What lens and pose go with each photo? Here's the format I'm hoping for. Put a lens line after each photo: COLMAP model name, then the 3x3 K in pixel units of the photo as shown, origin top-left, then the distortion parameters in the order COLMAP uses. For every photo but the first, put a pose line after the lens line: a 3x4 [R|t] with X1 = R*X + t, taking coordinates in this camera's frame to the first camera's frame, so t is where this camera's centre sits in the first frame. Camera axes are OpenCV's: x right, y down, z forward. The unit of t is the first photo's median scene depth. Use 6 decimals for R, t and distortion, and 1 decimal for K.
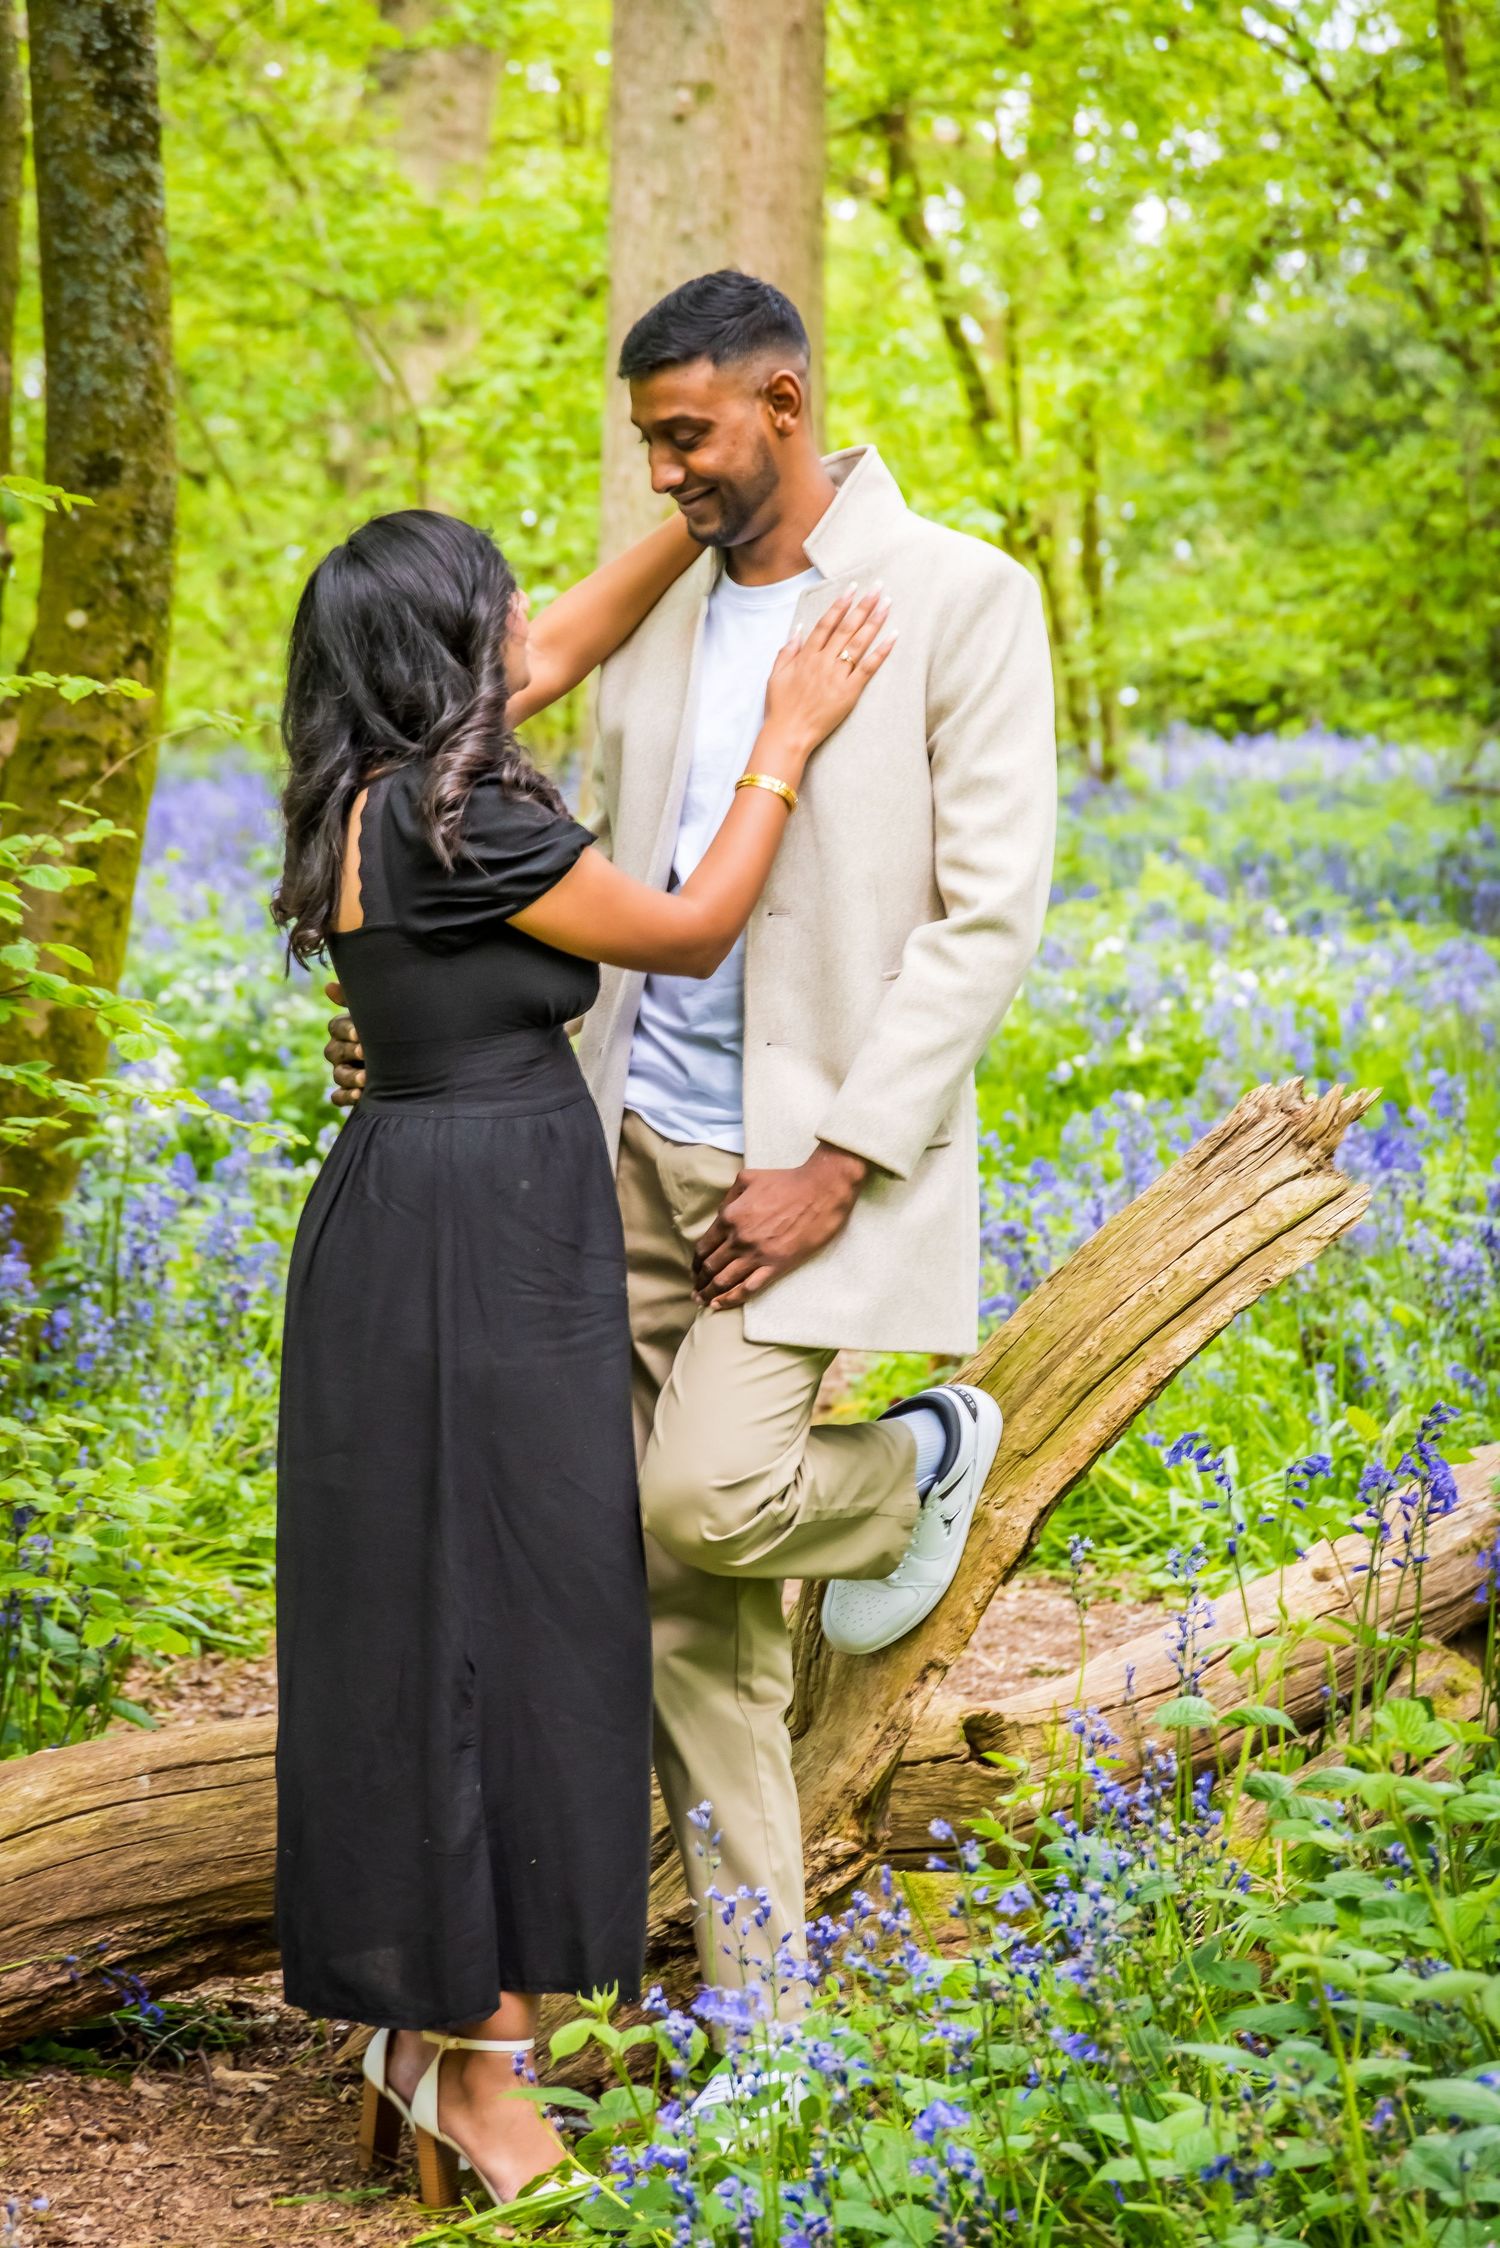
lens RADIAL K [[7665.6, 0, 750.0], [0, 7665.6, 1124.0], [0, 0, 1]] dist [-0.056699, 1.166196]
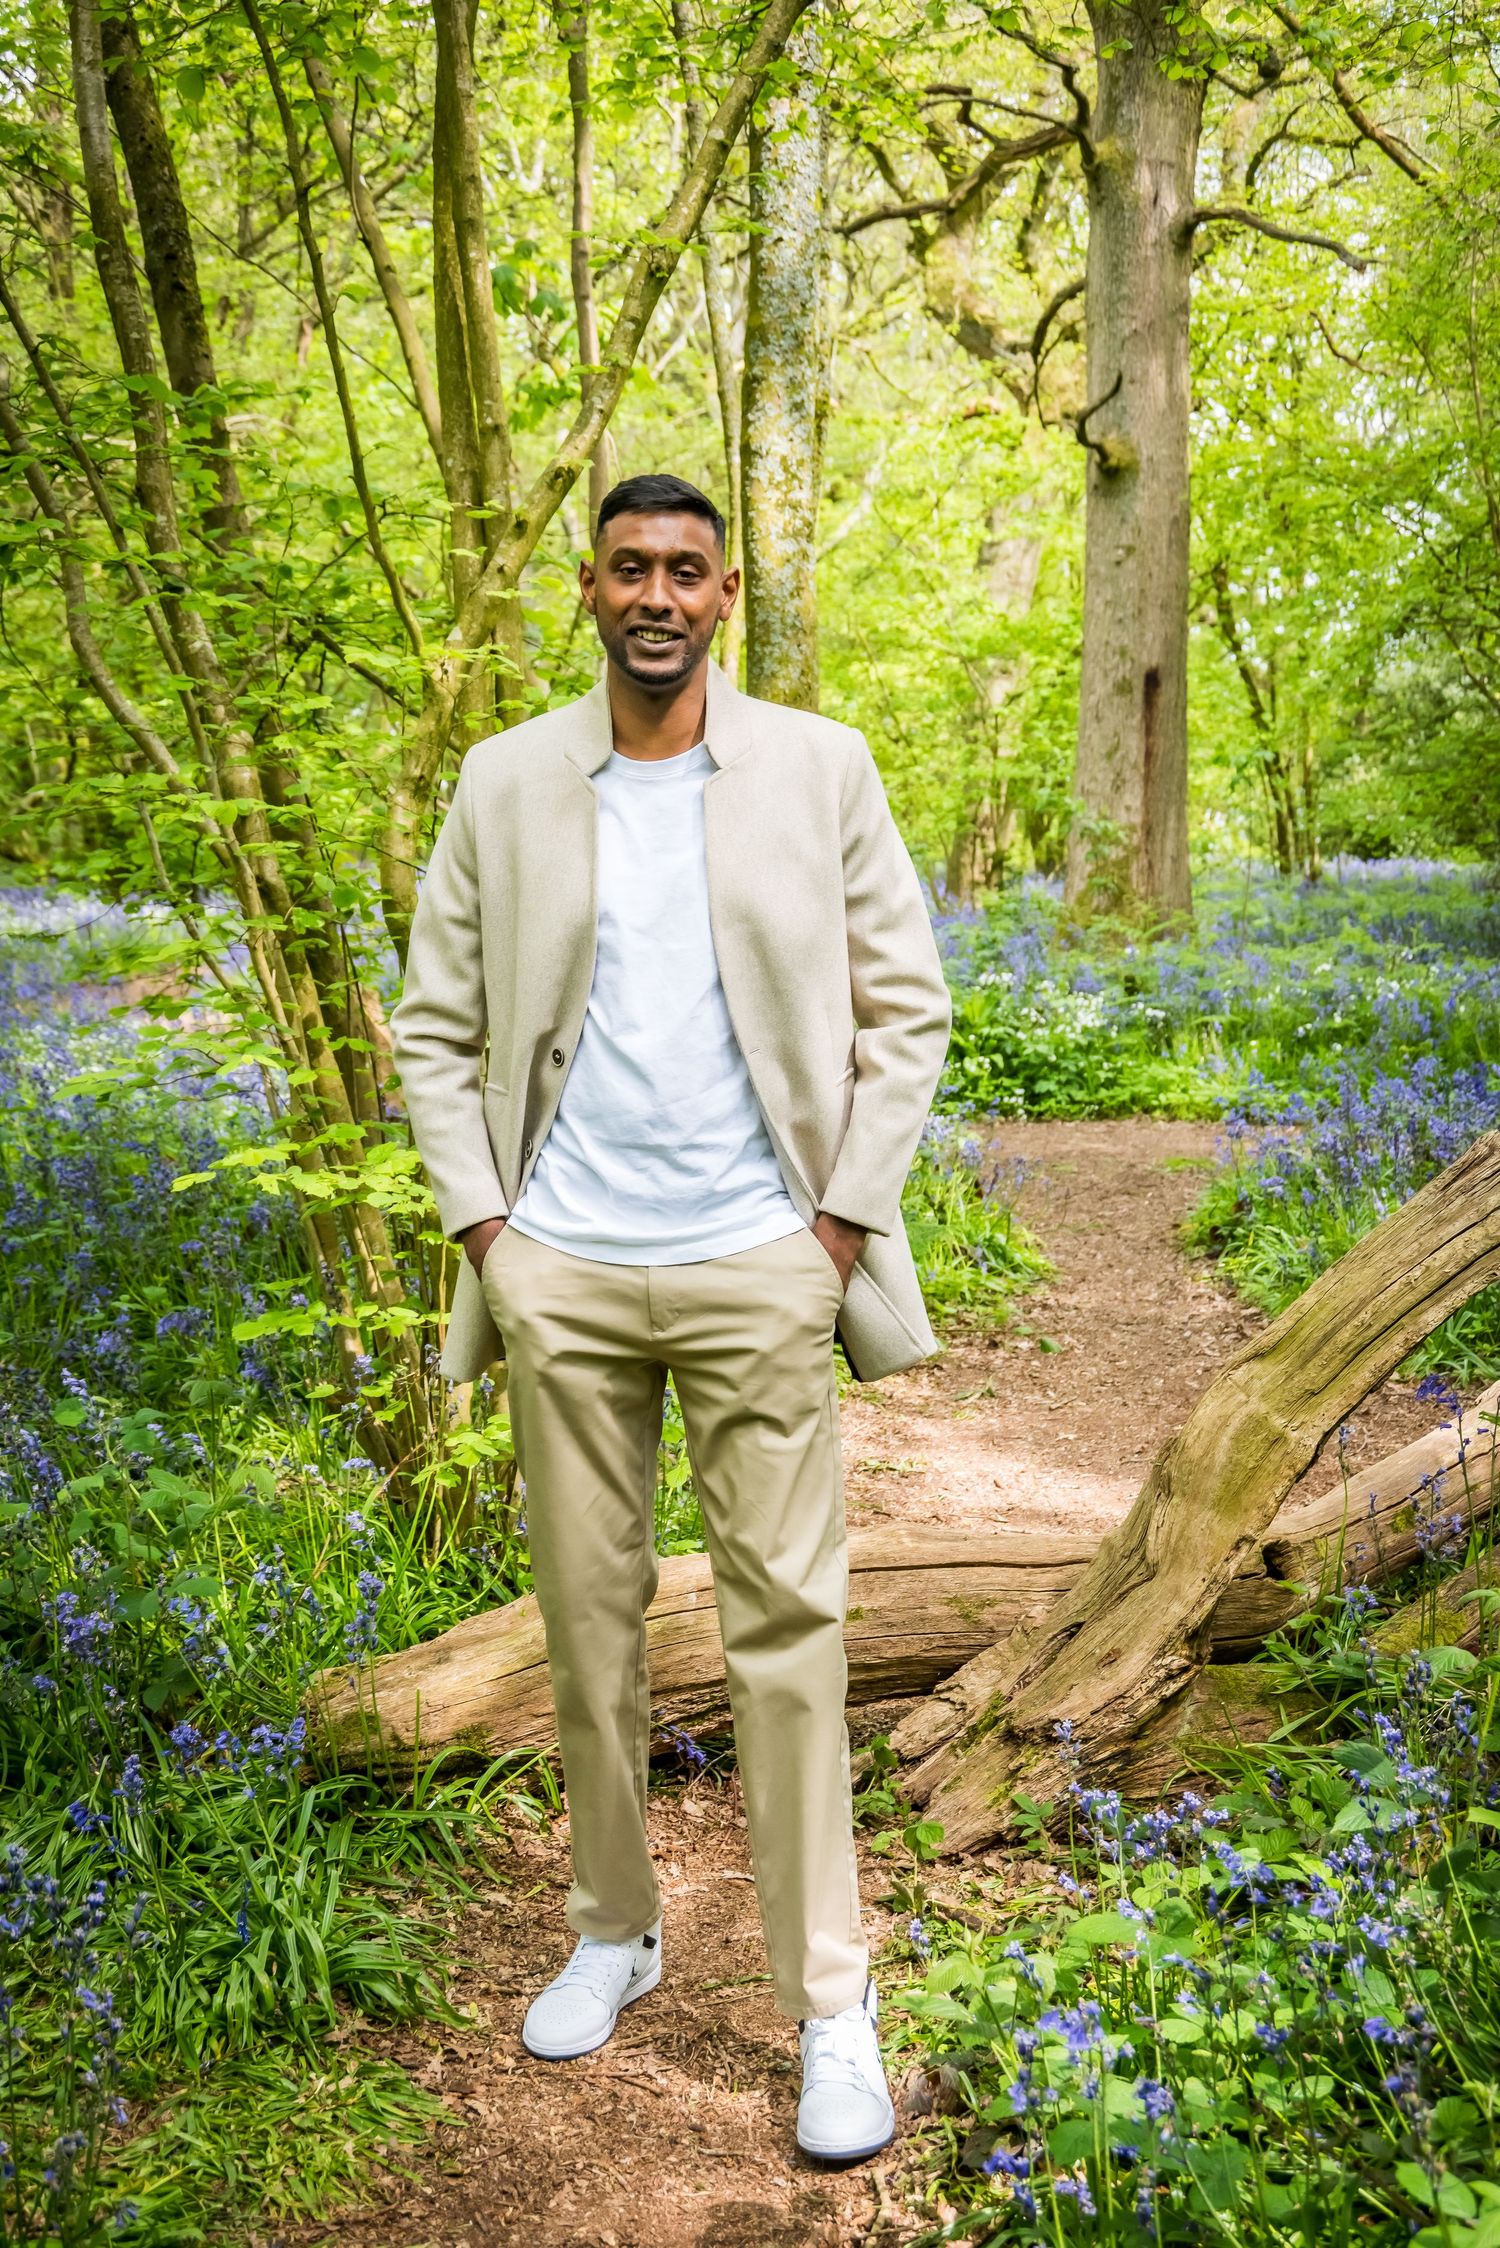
lens RADIAL K [[3126.6, 0, 713.7], [0, 3126.6, 1161.0], [0, 0, 1]] dist [0.043530, 0.025148]
pose [[0.990376, 0.018152, -0.137204, 0.004566], [-0.011716, 0.998799, 0.047575, -0.023525], [0.137903, -0.045510, 0.989400, 0.387177]]
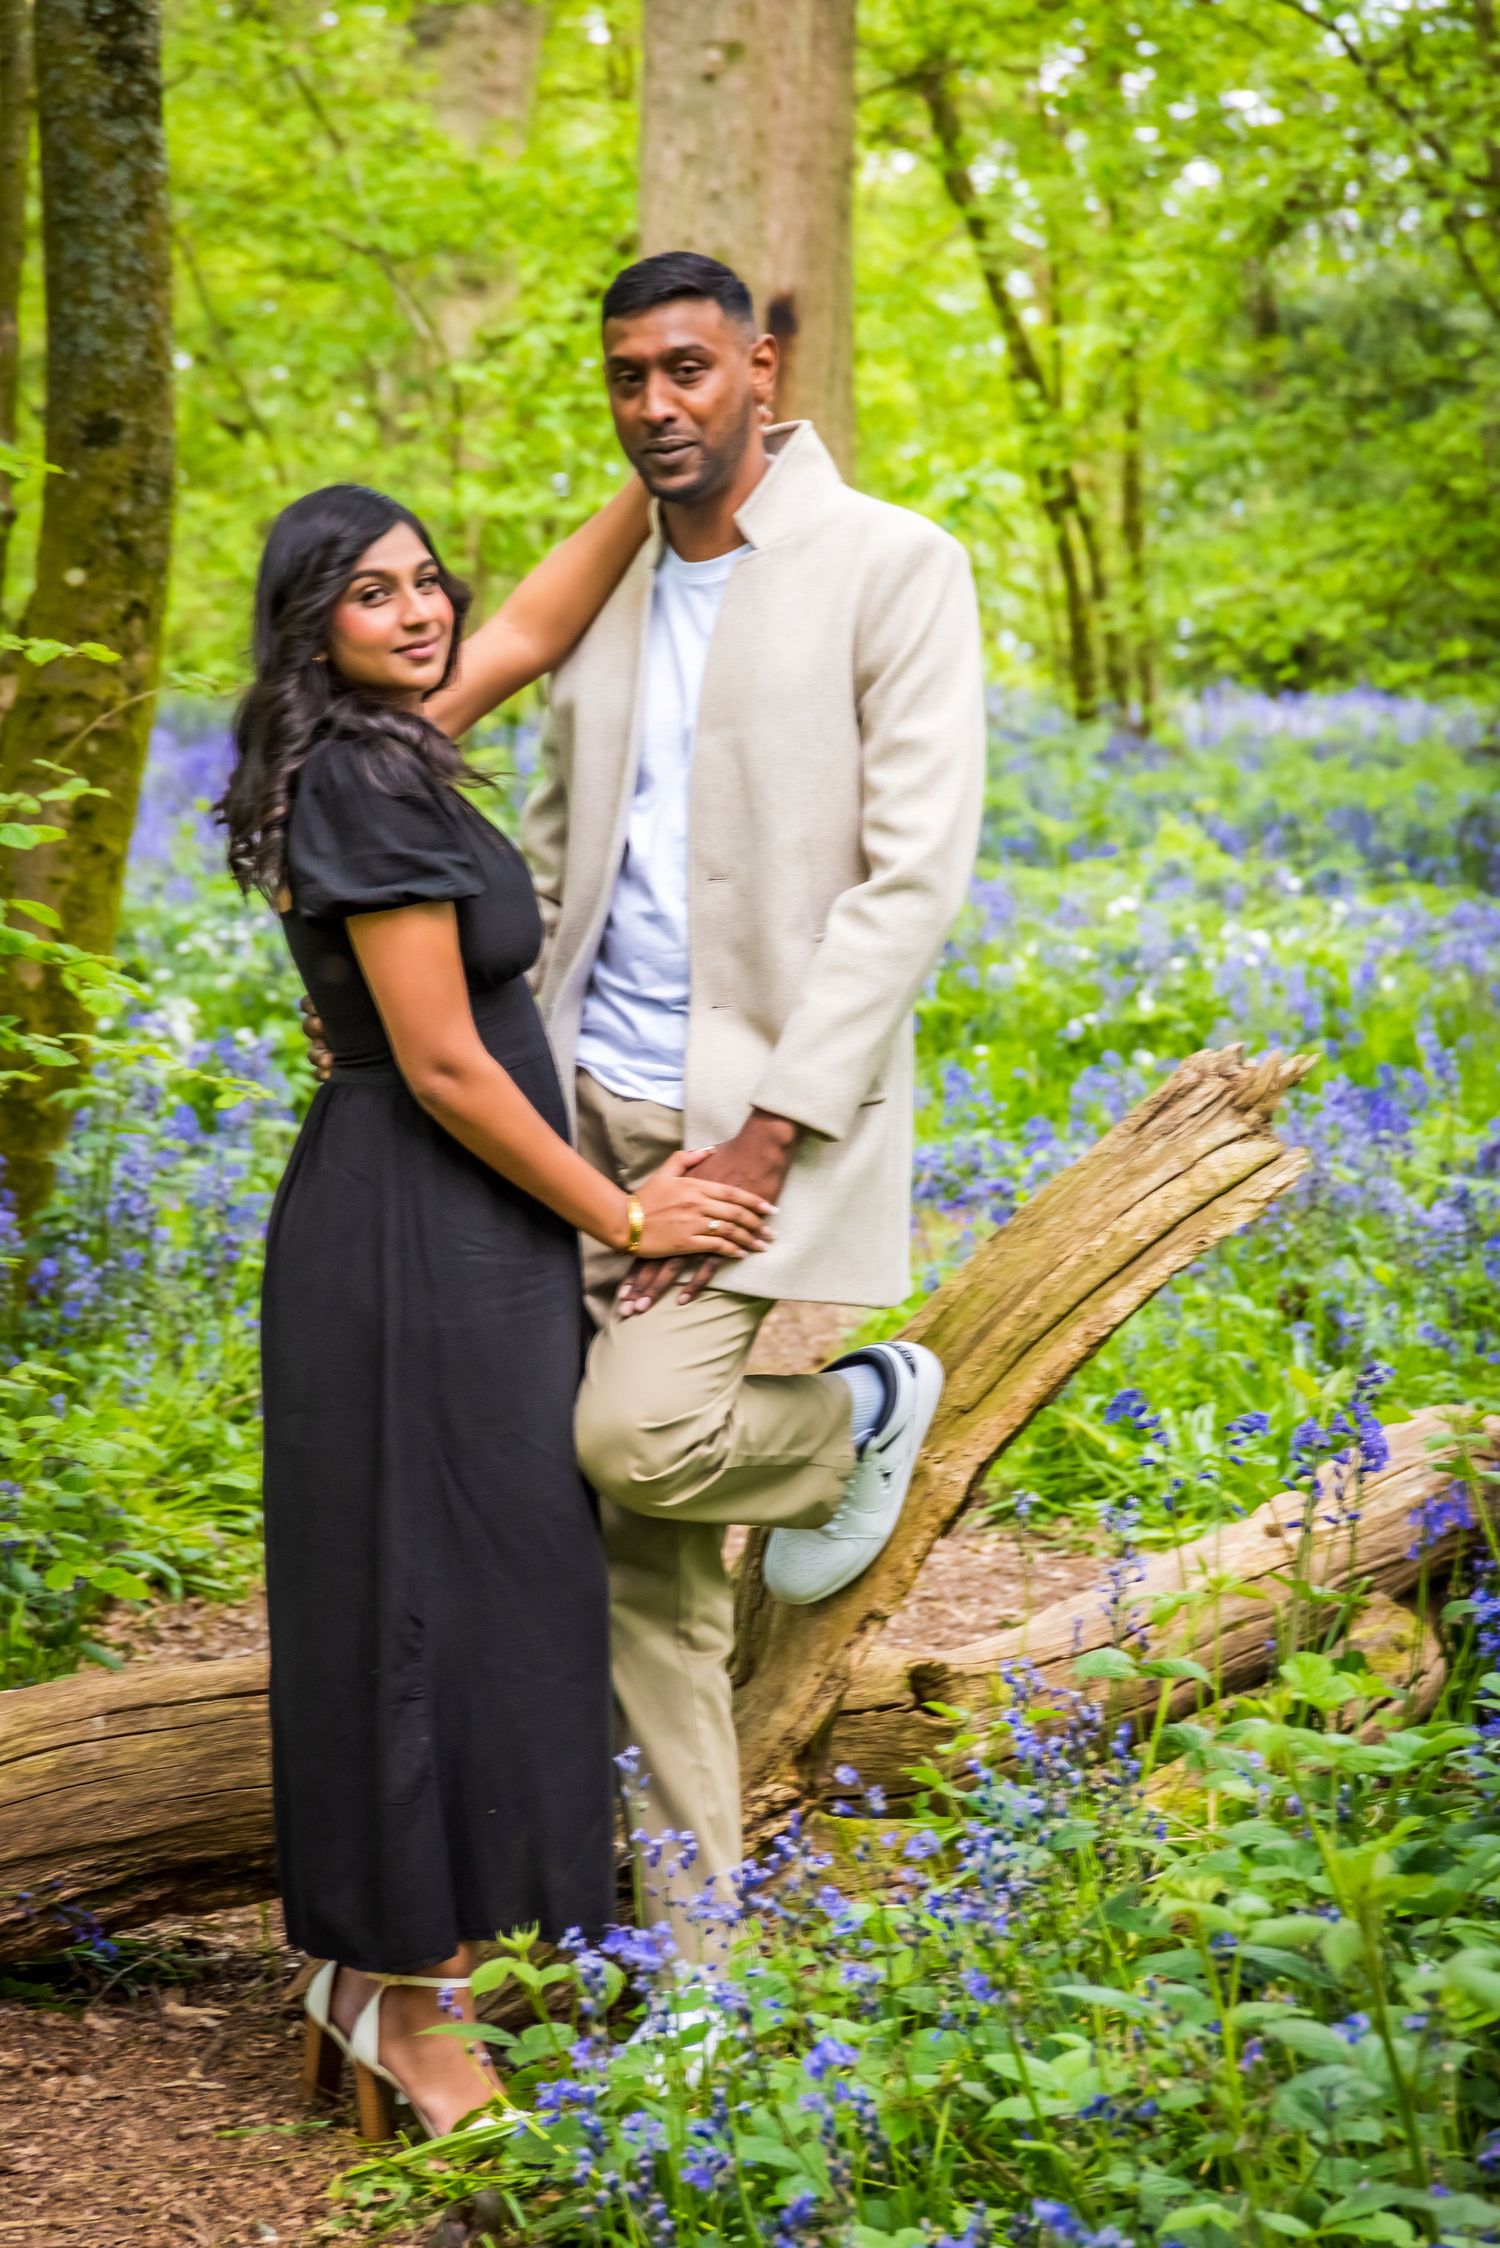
lens RADIAL K [[7665.6, 0, 750.0], [0, 7665.6, 1124.0], [0, 0, 1]] dist [-0.056699, 1.166196]
pose [[0.999933, 0.008845, -0.007487, 0.013567], [-0.008796, 0.999940, 0.006535, -0.001303], [0.007544, -0.006468, 0.999951, -0.018823]]
